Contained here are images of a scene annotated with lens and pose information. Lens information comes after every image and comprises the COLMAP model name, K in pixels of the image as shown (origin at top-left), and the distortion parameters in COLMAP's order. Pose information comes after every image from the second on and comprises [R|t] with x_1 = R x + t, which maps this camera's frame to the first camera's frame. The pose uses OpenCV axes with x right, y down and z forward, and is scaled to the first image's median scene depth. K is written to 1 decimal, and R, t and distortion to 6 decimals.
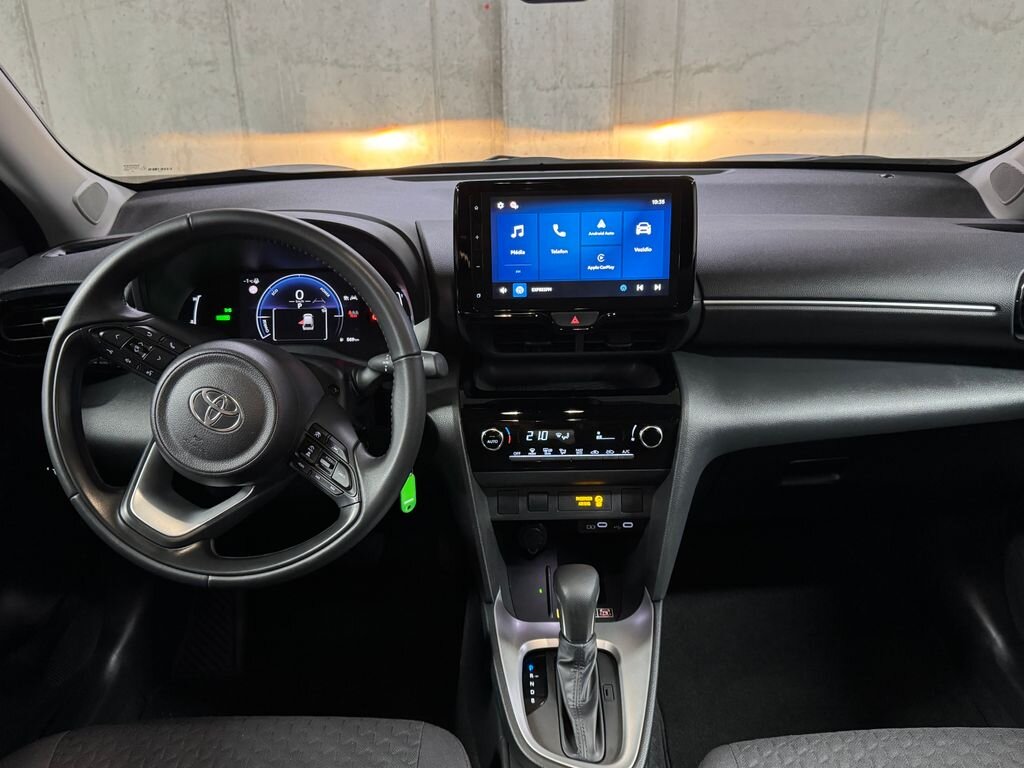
lens RADIAL K [[818.0, 0, 508.9], [0, 818.0, 386.8], [0, 0, 1]] dist [-0.004694, 0.000540]
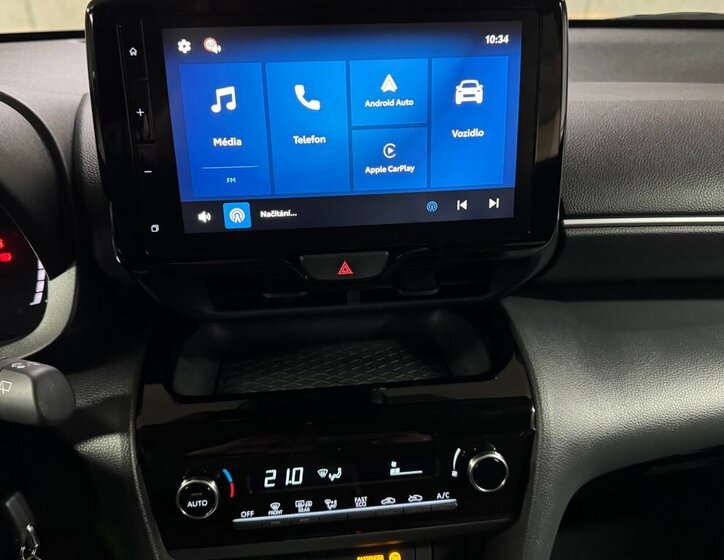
lens RADIAL K [[653.3, 0, 367.8], [0, 653.3, 279.4], [0, 0, 1]] dist [0.055092, -0.035681]
pose [[0.993525, -0.039060, 0.106686, 0.049941], [0.034123, 0.998278, 0.047715, -0.094542], [-0.108366, -0.043766, 0.993147, 0.573254]]
